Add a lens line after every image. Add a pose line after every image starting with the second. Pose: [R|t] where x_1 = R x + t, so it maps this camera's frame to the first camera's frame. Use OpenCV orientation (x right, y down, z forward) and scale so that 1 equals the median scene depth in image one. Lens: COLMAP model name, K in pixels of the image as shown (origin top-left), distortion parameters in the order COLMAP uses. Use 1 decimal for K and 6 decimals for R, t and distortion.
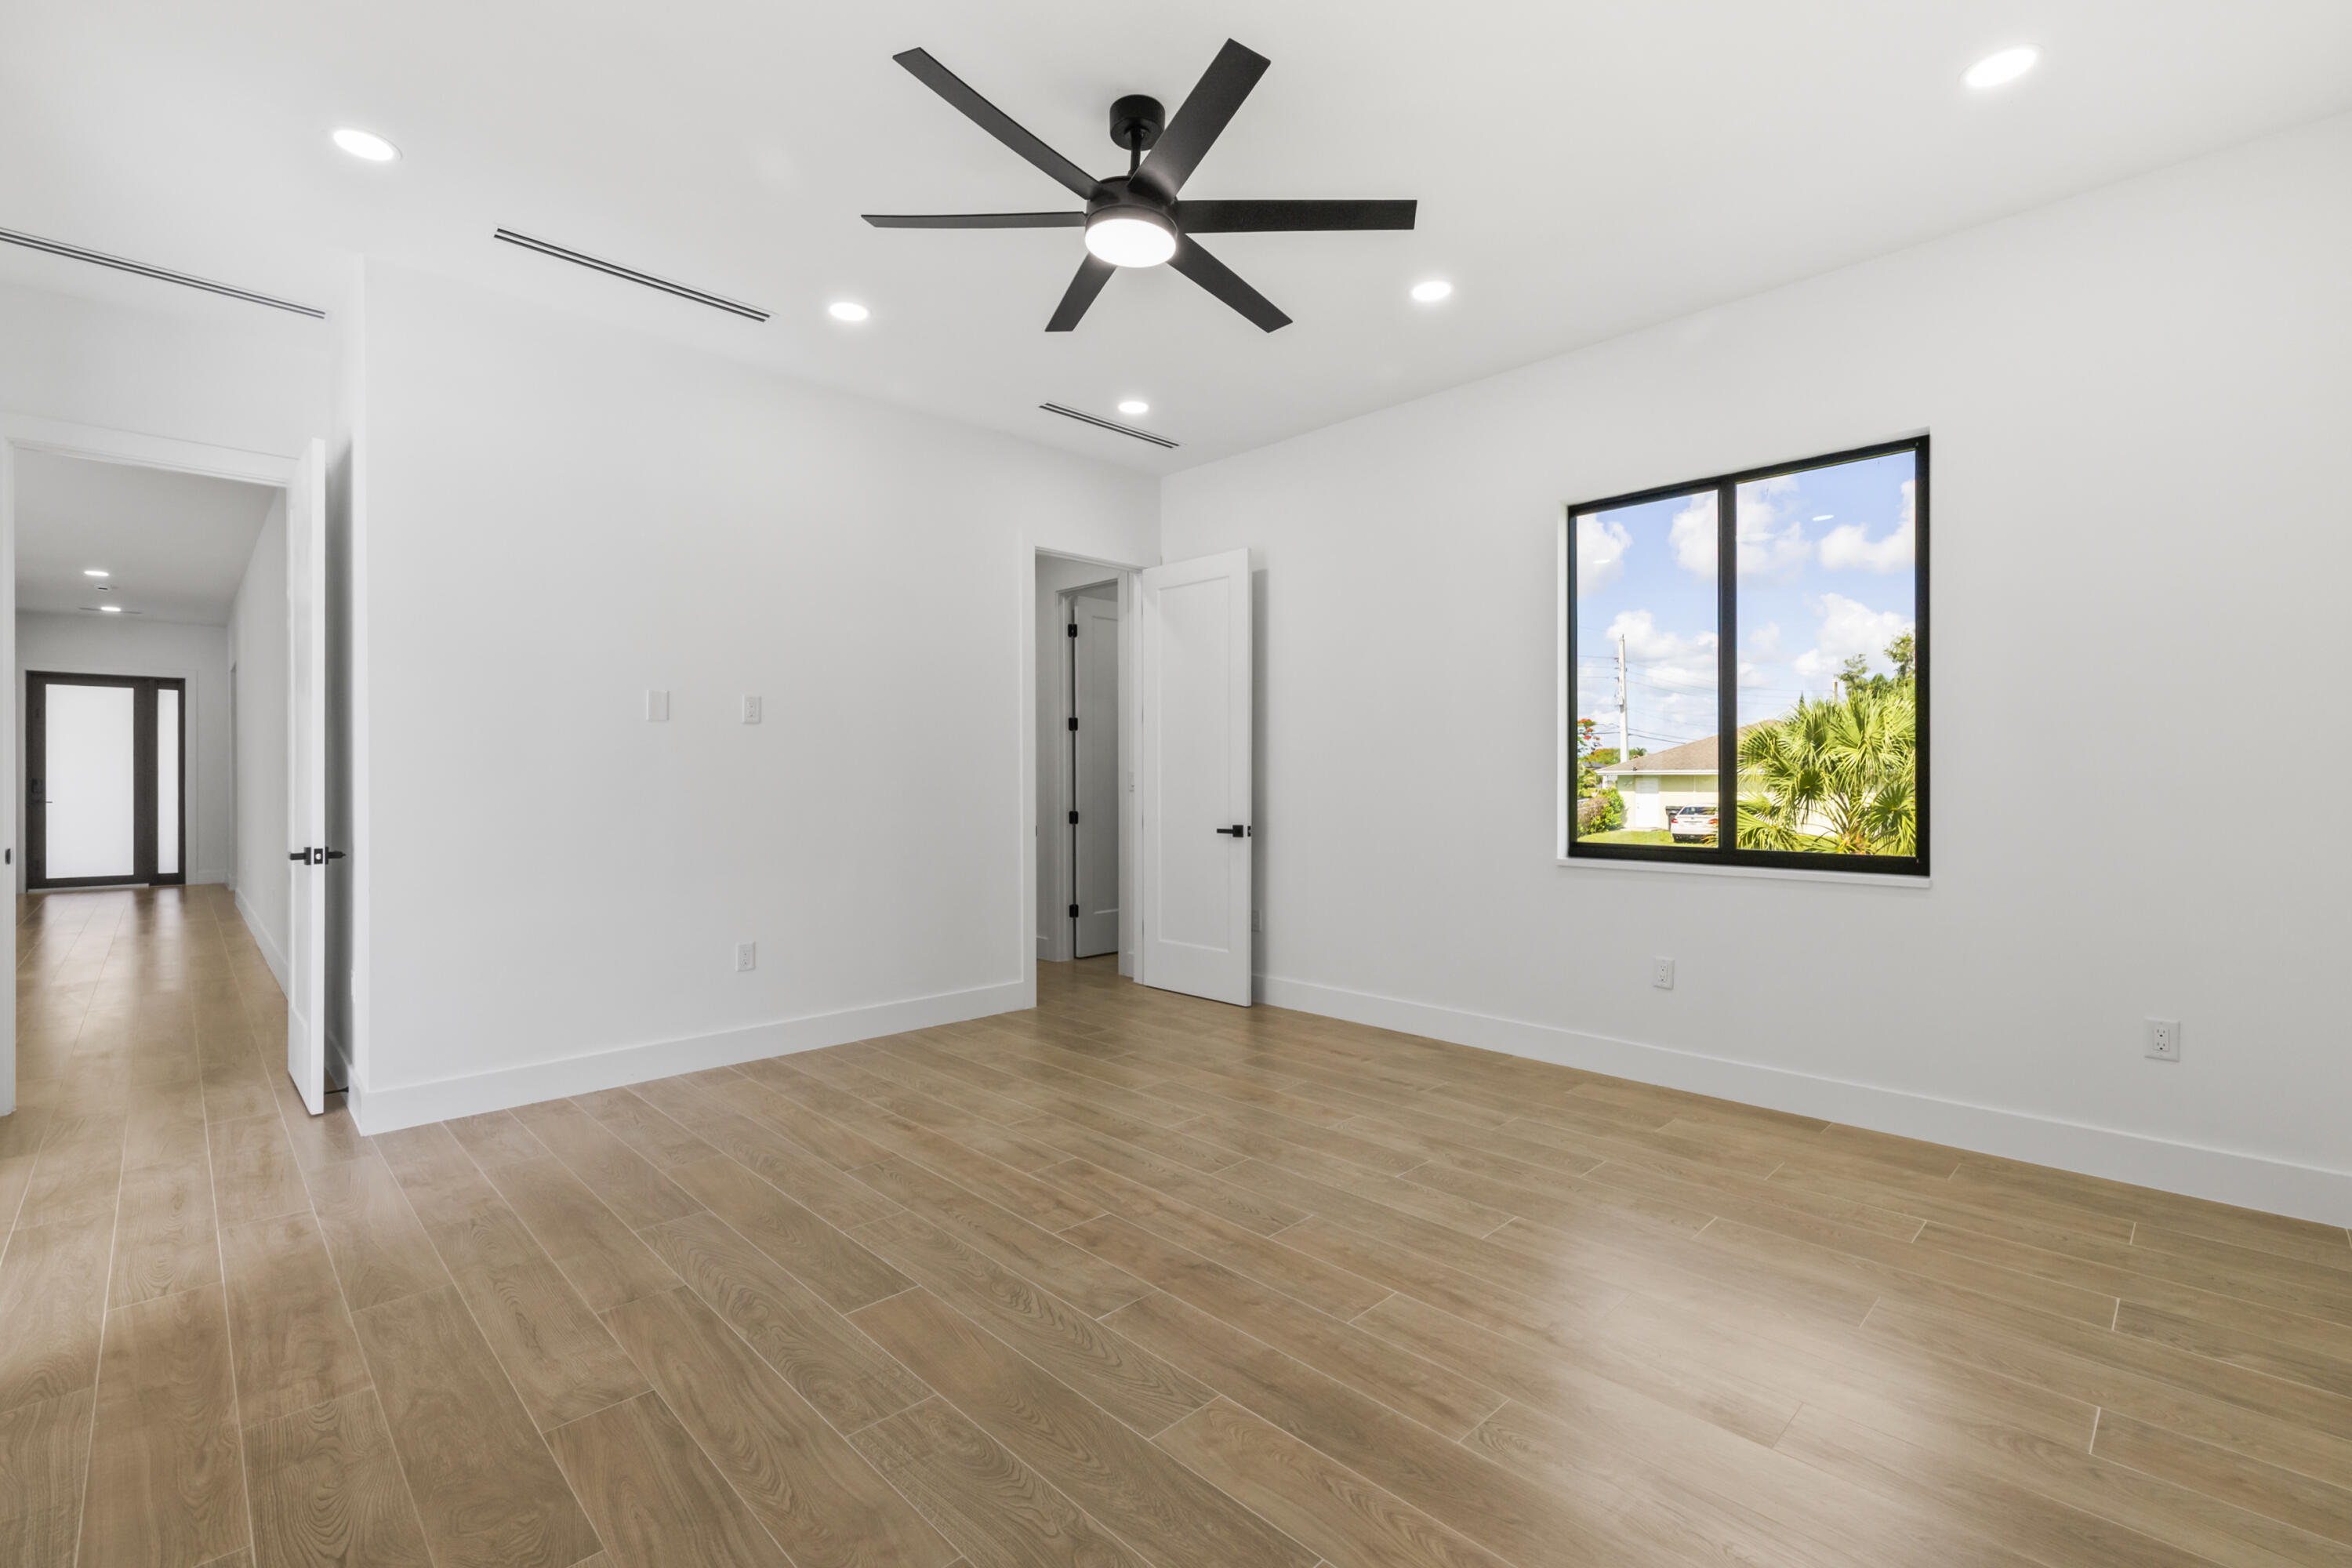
lens RADIAL K [[1041.6, 0, 1176.0], [0, 1041.6, 784.0], [0, 0, 1]] dist [0.002332, 0.001174]
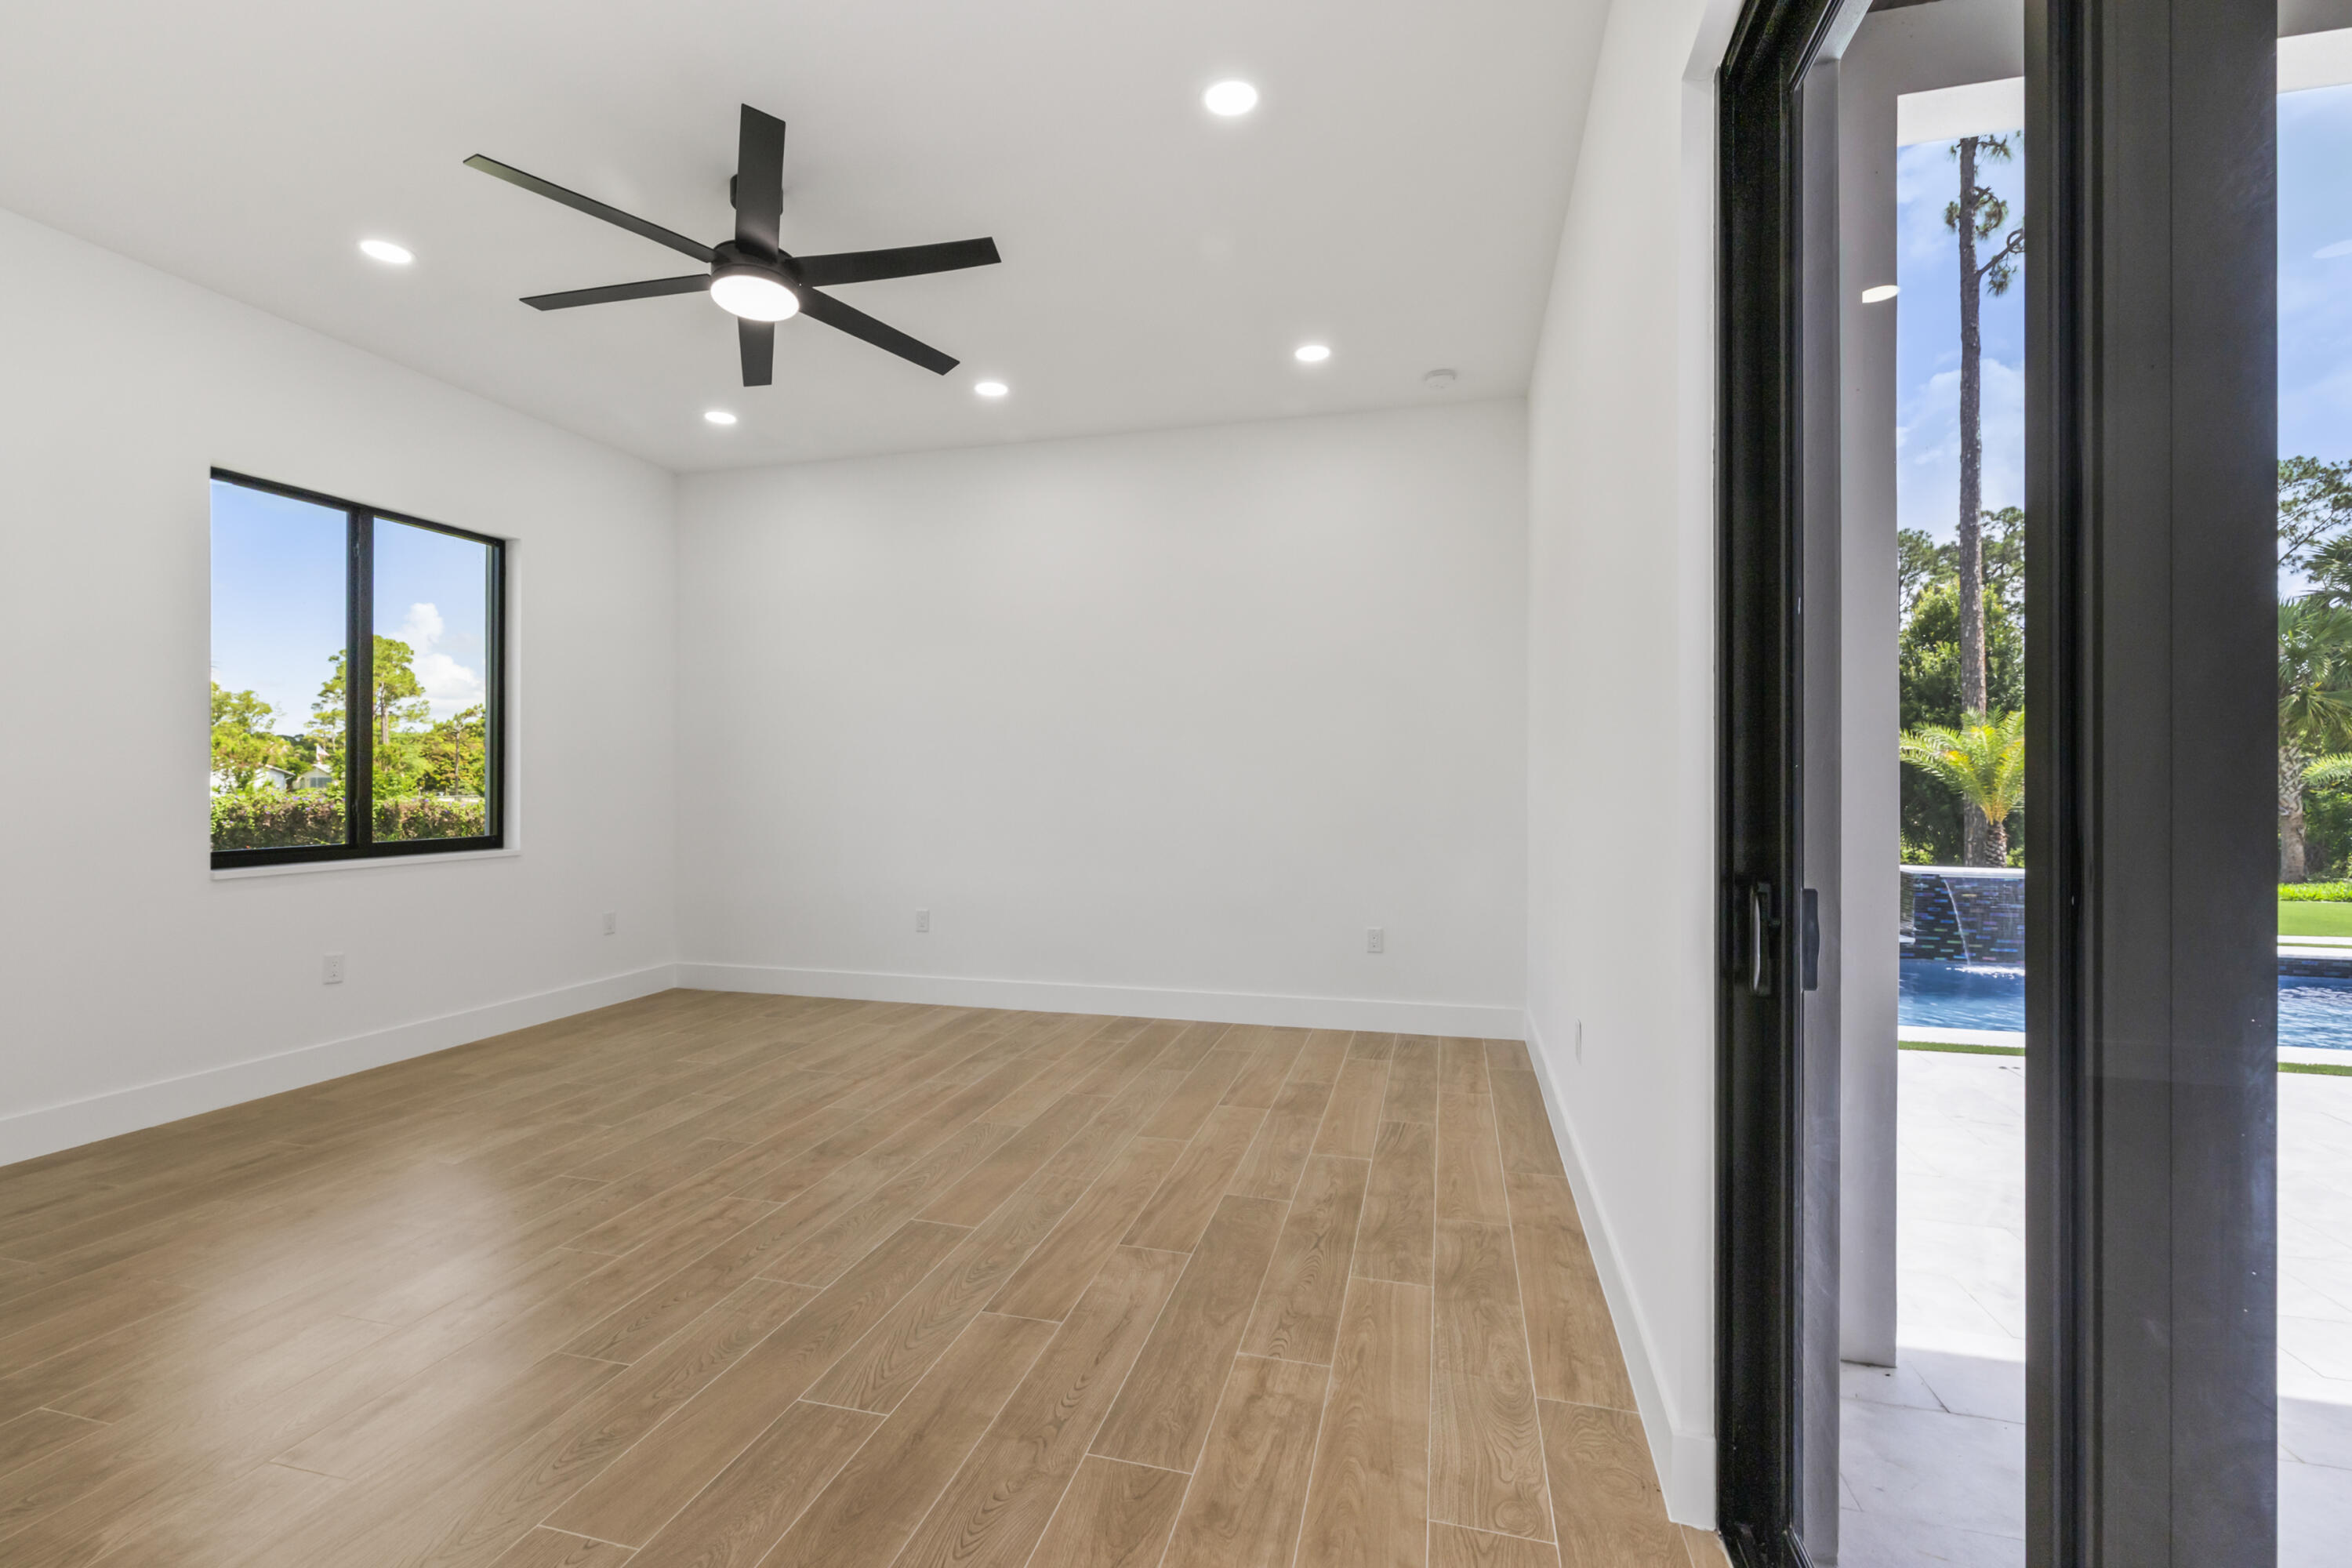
lens RADIAL K [[1041.6, 0, 1176.0], [0, 1041.6, 784.0], [0, 0, 1]] dist [0.002332, 0.001174]
pose [[-0.522528, -0.001147, 0.852621, -1.328455], [0.004615, 0.999981, 0.004174, -0.001408], [-0.852609, 0.006116, -0.522513, 1.301903]]
